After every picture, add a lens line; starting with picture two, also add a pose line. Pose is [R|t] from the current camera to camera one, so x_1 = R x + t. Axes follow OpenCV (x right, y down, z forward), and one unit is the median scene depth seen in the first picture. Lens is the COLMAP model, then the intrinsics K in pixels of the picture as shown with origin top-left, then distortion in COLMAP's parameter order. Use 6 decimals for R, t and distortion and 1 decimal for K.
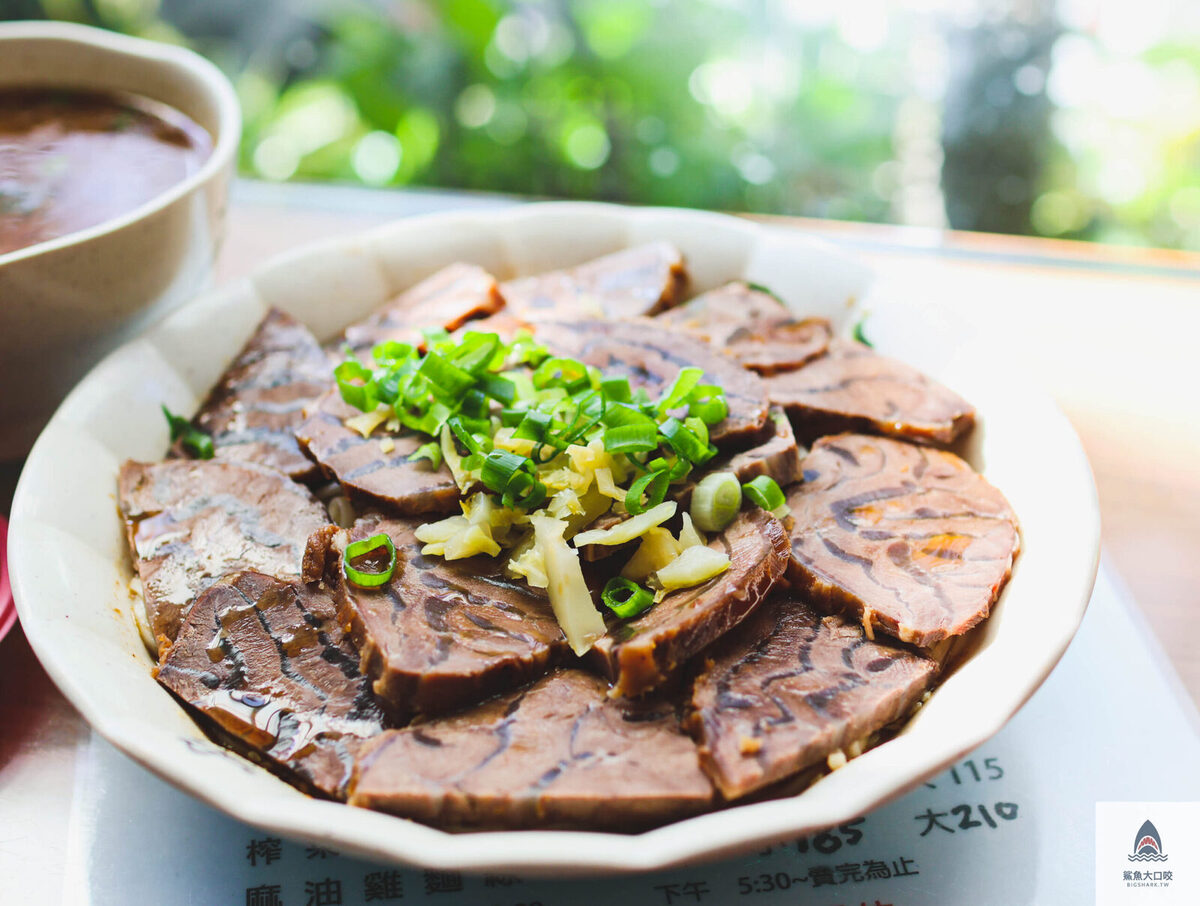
lens RADIAL K [[1928.5, 0, 646.9], [0, 1928.5, 452.6], [0, 0, 1]] dist [-0.067066, 0.000000]
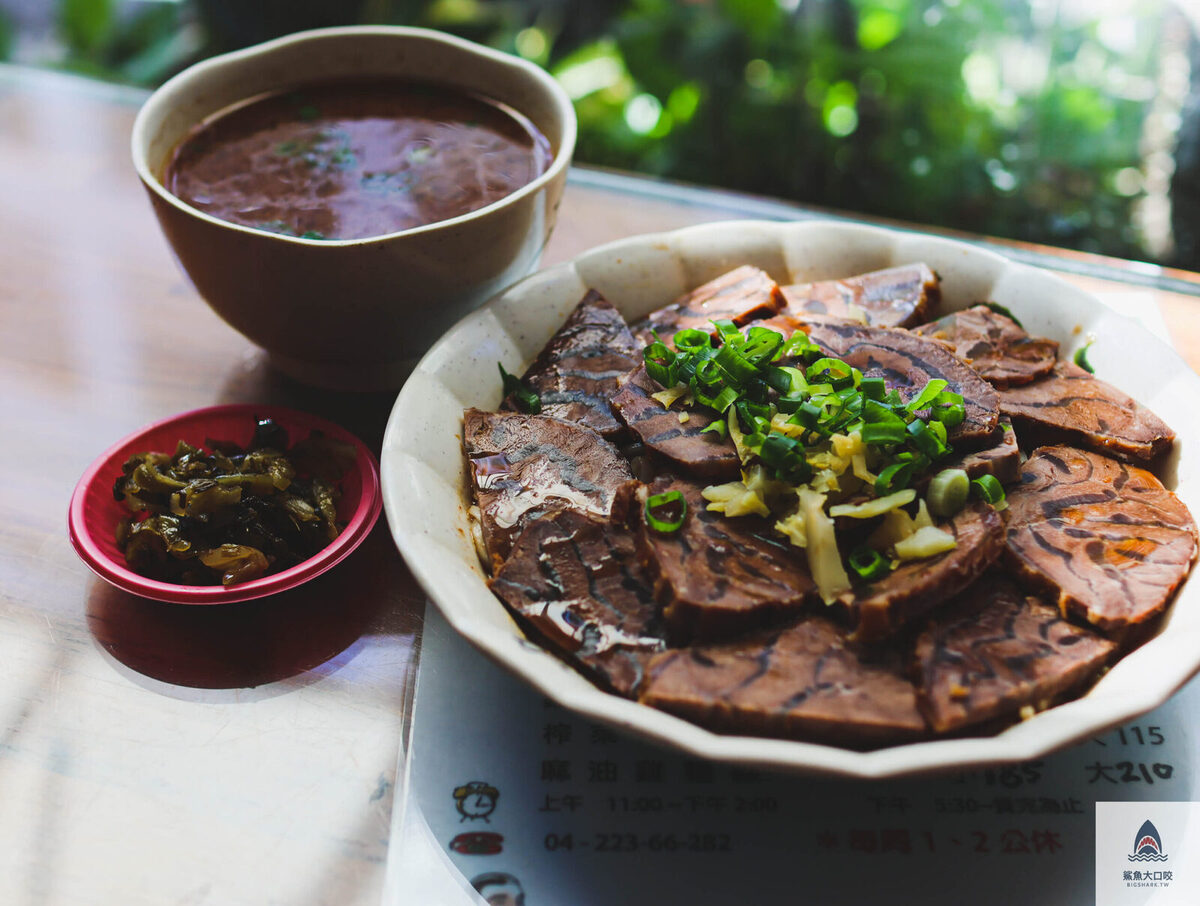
lens RADIAL K [[1928.5, 0, 635.9], [0, 1928.5, 449.9], [0, 0, 1]] dist [-0.067066, 0.000000]
pose [[0.988847, 0.100894, -0.109553, -0.029046], [-0.097173, 0.994511, 0.038804, -0.029291], [0.112867, -0.027725, 0.993223, -0.231752]]
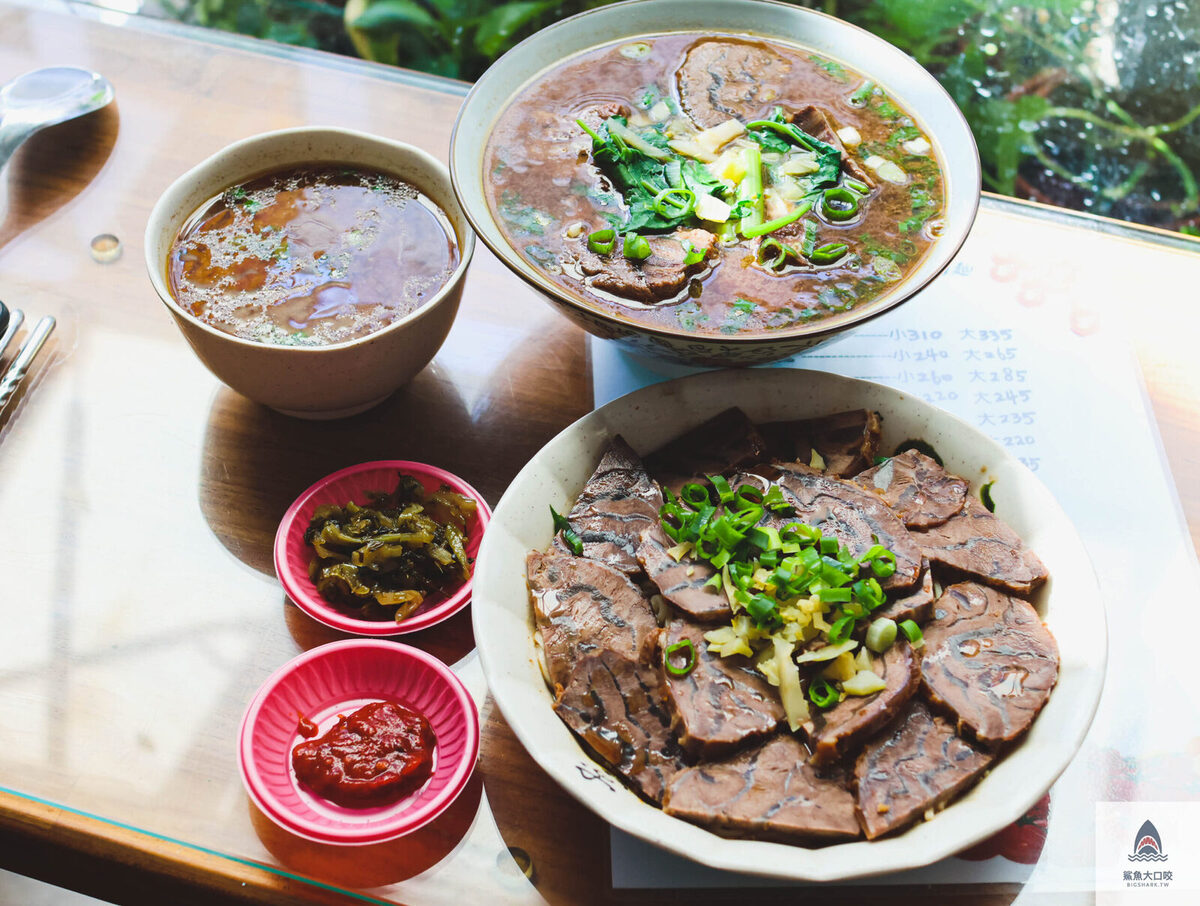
lens RADIAL K [[1928.5, 0, 601.7], [0, 1928.5, 447.3], [0, 0, 1]] dist [-0.067066, 0.000000]
pose [[0.989952, 0.117248, -0.079046, -0.093956], [-0.096231, 0.968197, 0.230942, -0.505653], [0.103609, -0.221015, 0.969751, -0.637761]]
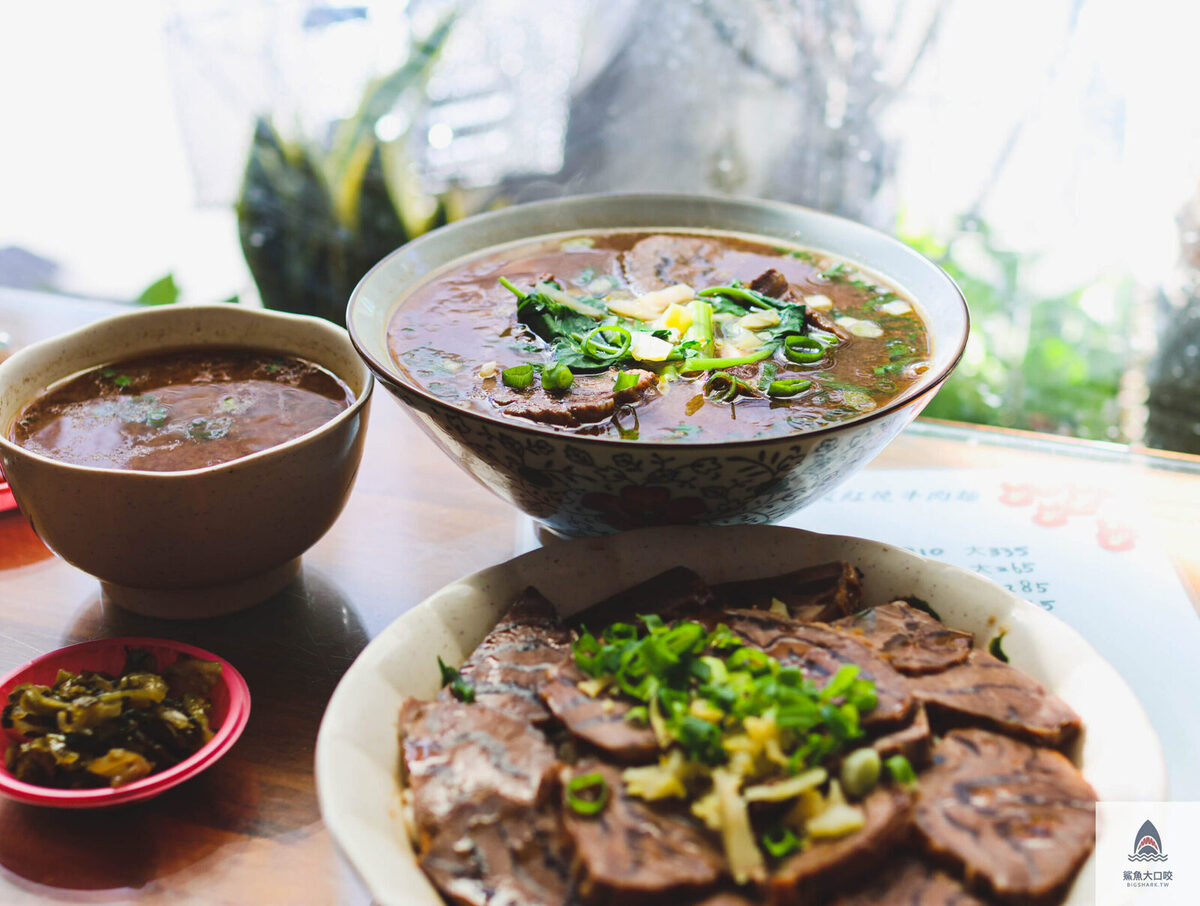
lens RADIAL K [[1928.5, 0, 604.5], [0, 1928.5, 445.7], [0, 0, 1]] dist [-0.067066, 0.000000]
pose [[0.986361, 0.071895, -0.148062, 0.042486], [-0.092277, 0.986438, -0.135743, -0.000052], [0.136295, 0.147554, 0.979618, -0.297207]]
